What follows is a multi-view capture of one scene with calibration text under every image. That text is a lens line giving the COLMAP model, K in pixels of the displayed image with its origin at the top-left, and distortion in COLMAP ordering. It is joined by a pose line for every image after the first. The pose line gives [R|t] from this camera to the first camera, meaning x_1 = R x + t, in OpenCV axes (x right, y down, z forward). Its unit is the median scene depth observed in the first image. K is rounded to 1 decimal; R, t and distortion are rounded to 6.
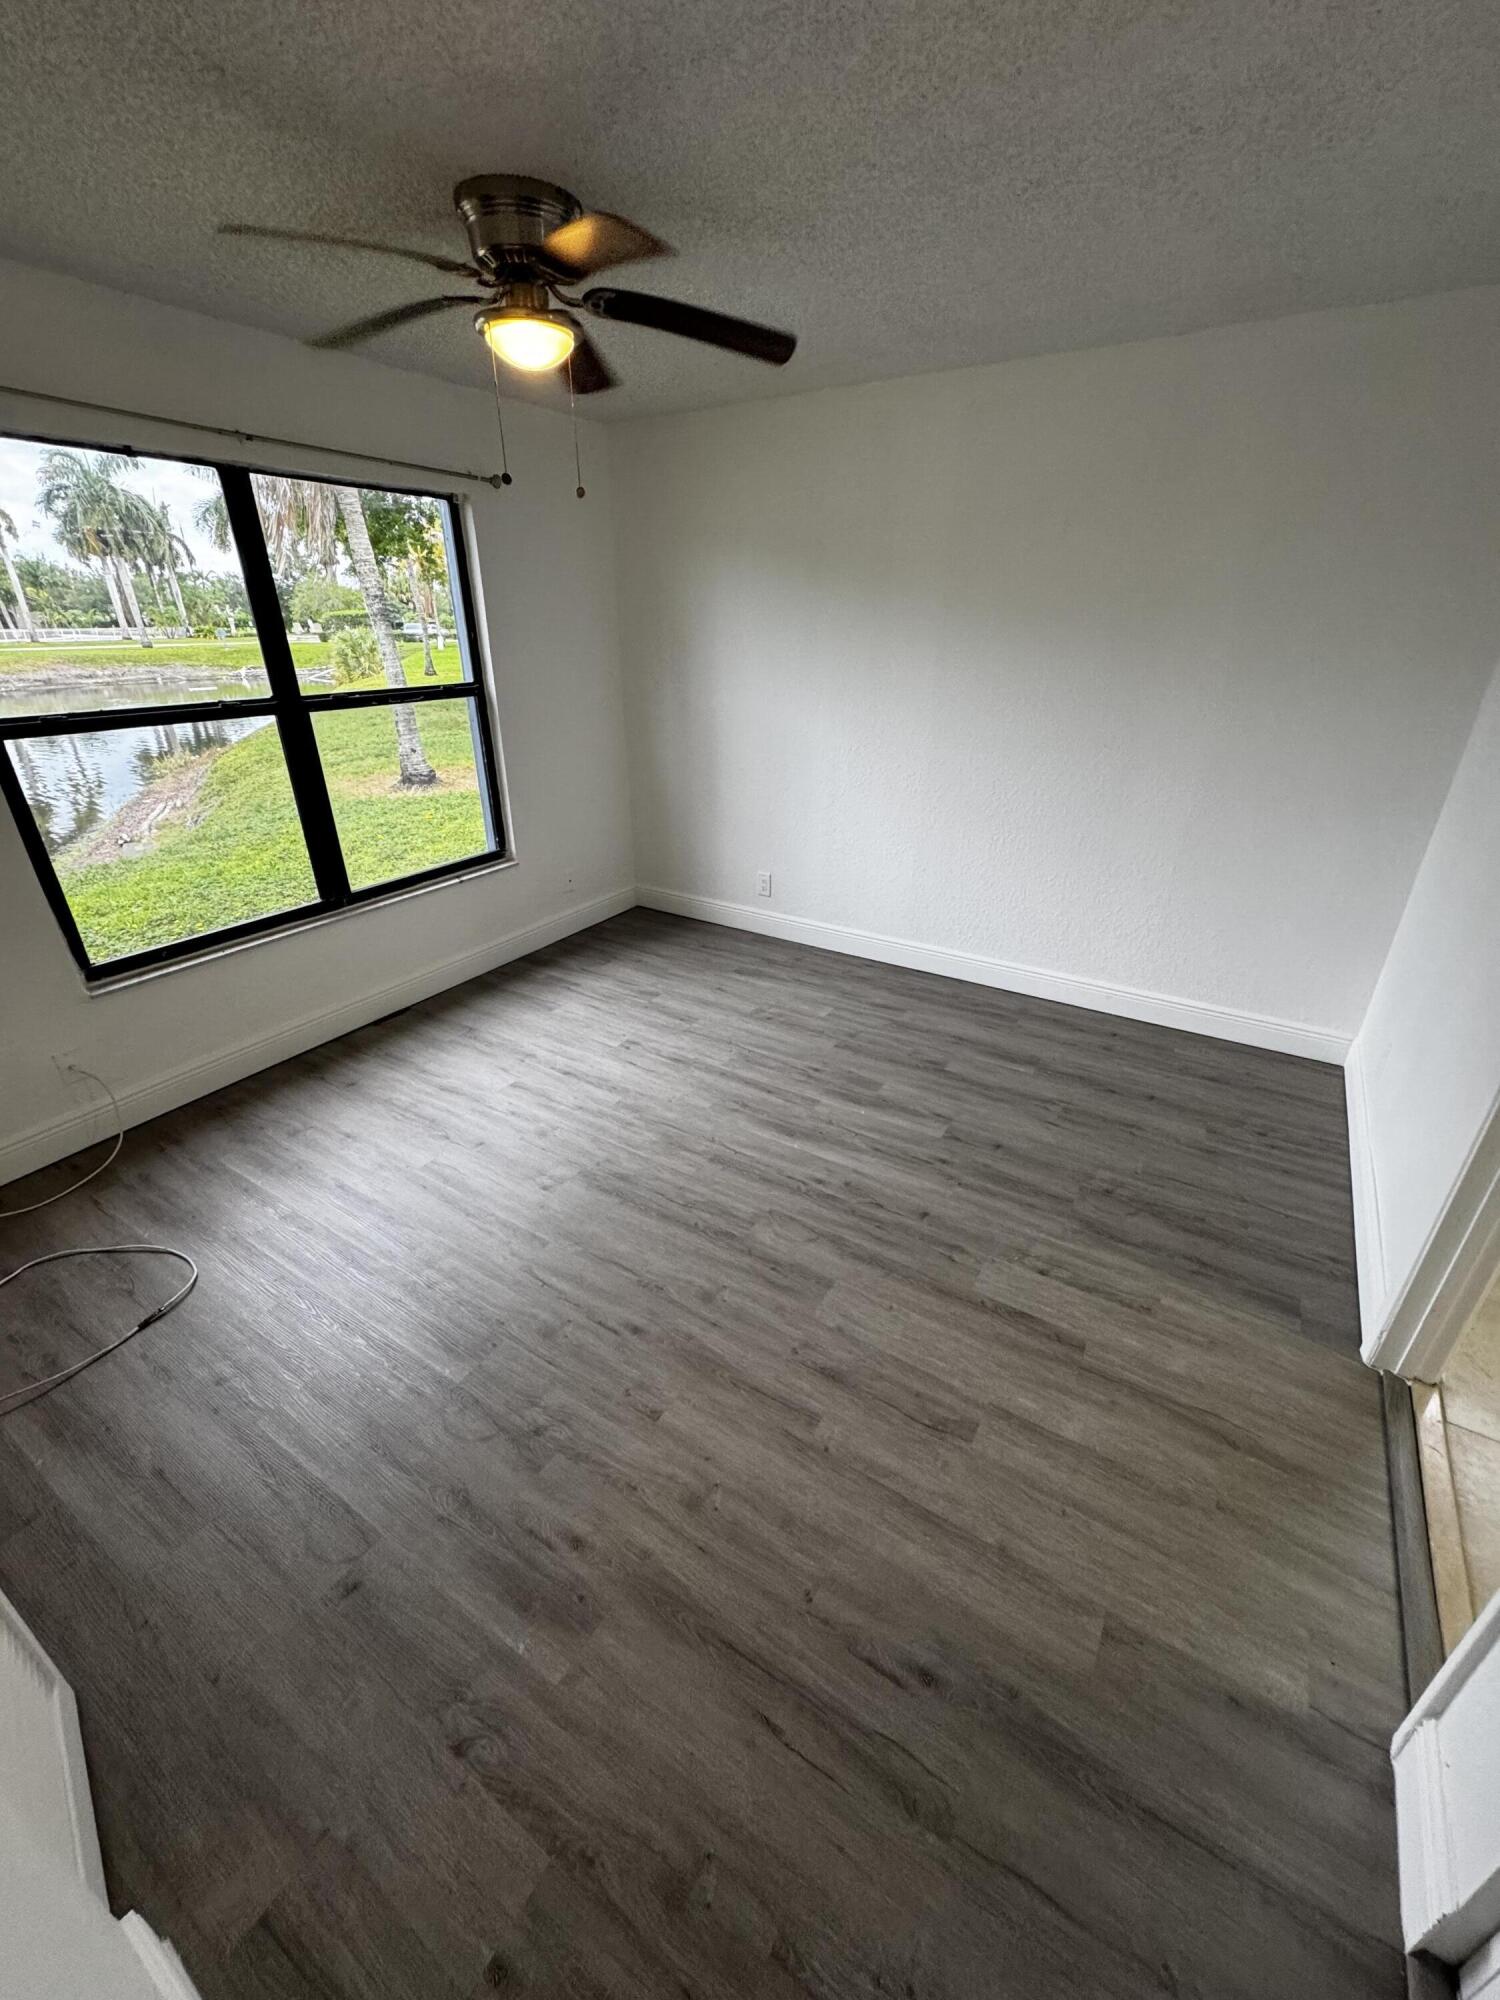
lens RADIAL K [[793.2, 0, 750.0], [0, 793.2, 1000.0], [0, 0, 1]] dist [-0.000075, 0.000156]
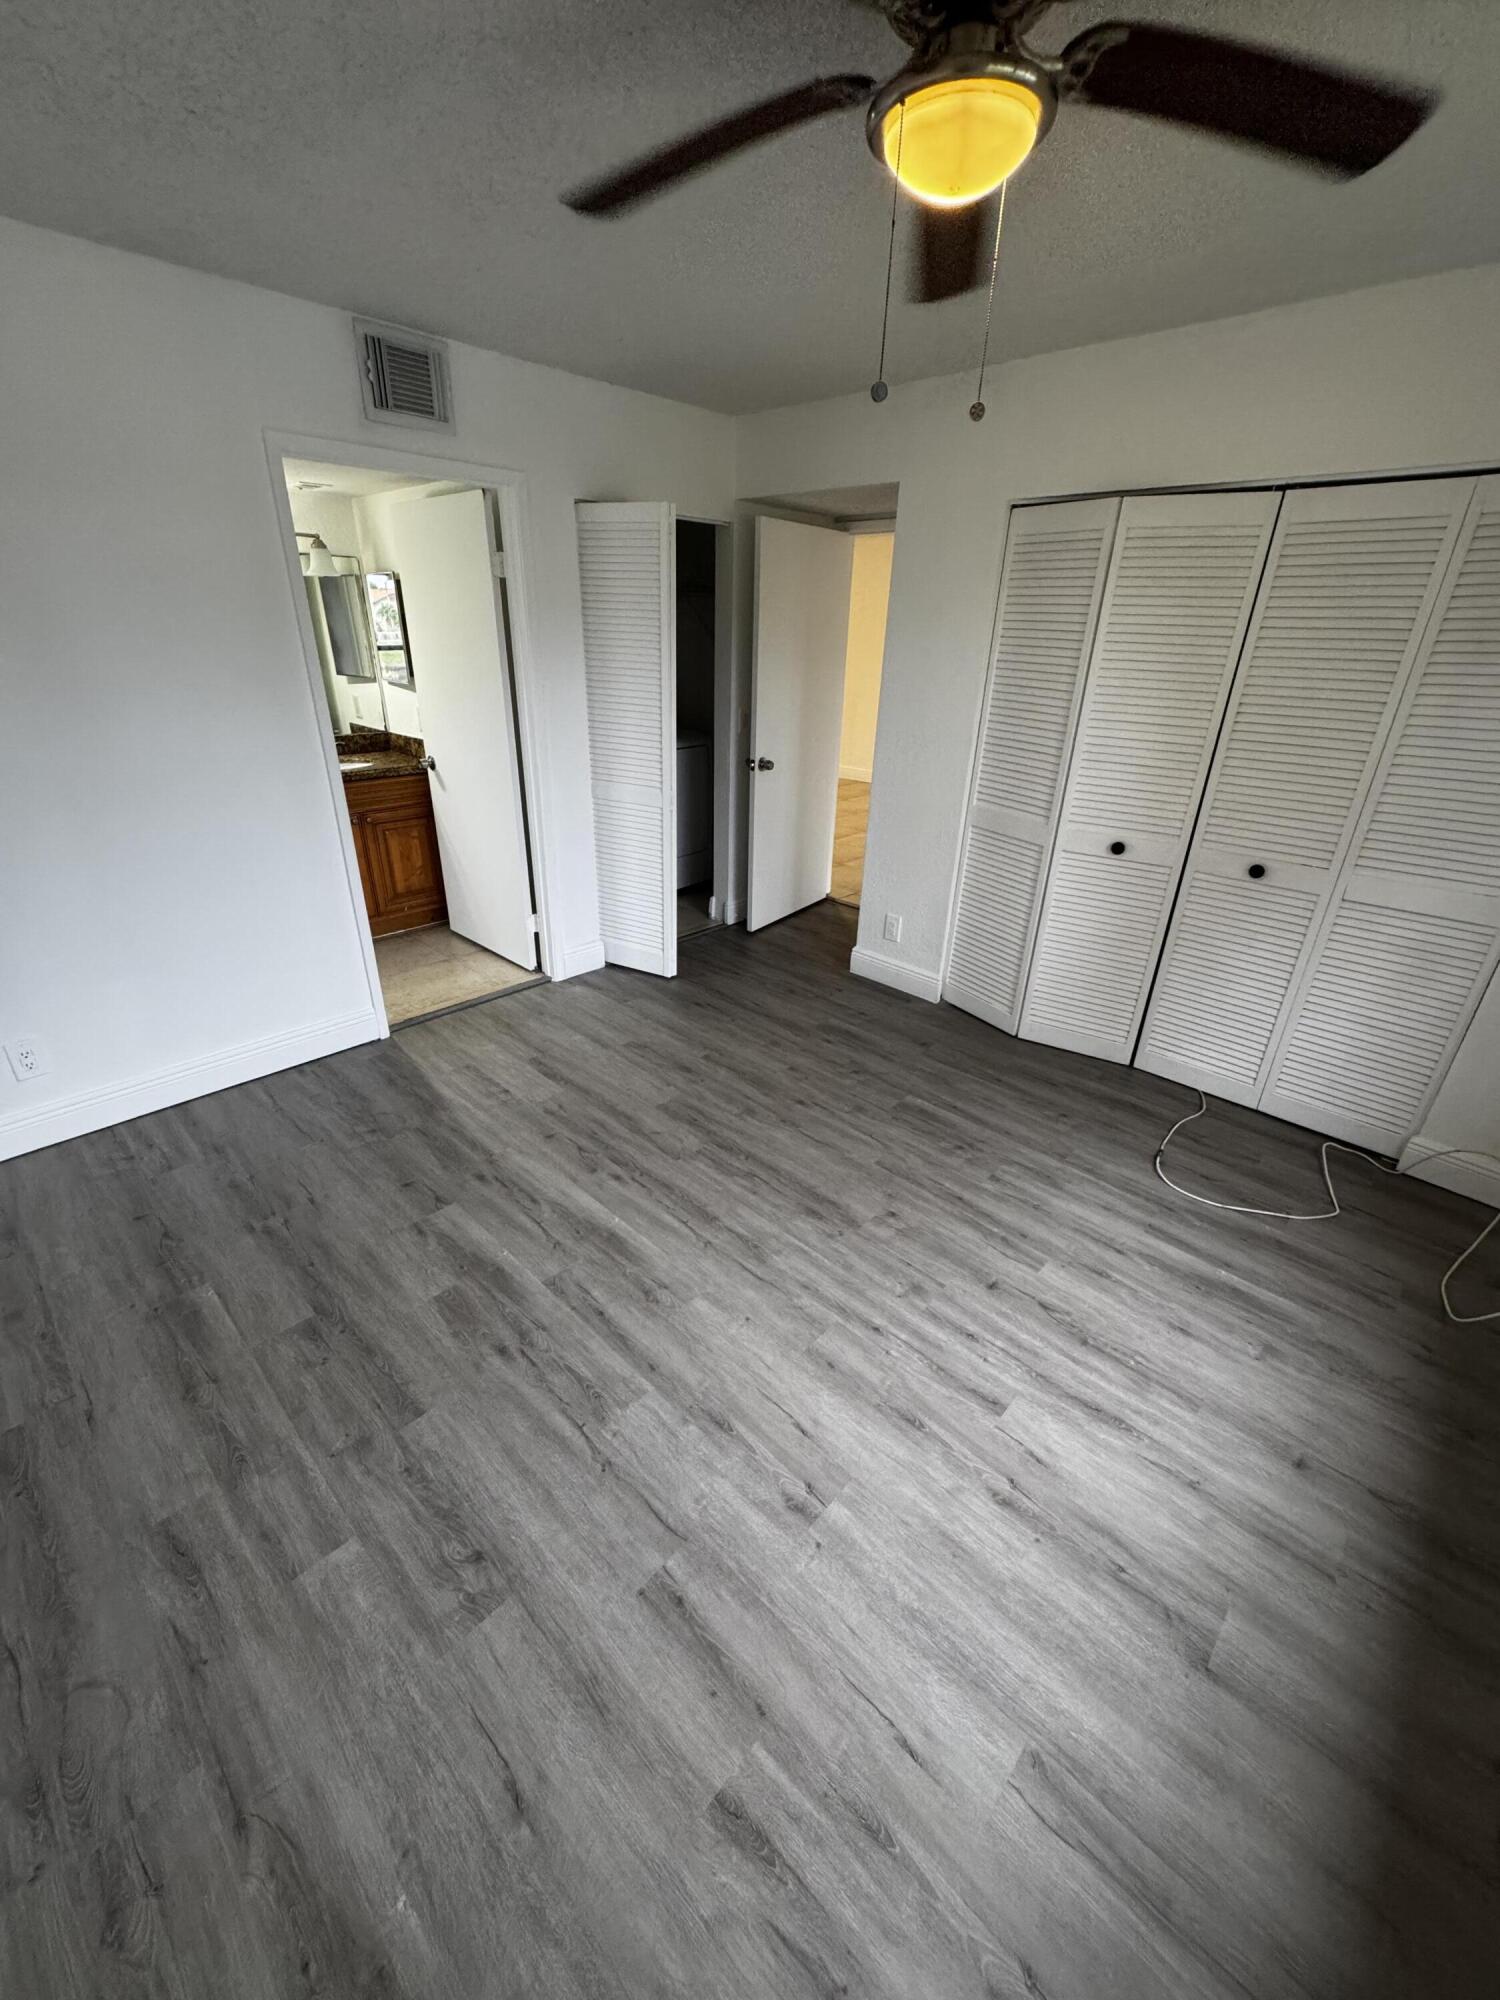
lens RADIAL K [[793.2, 0, 750.0], [0, 793.2, 1000.0], [0, 0, 1]] dist [-0.000075, 0.000156]
pose [[-0.980055, -0.106116, 0.168023, -0.194090], [0.063470, 0.634071, 0.770666, -0.592955], [-0.188318, 0.765959, -0.614689, 1.241799]]
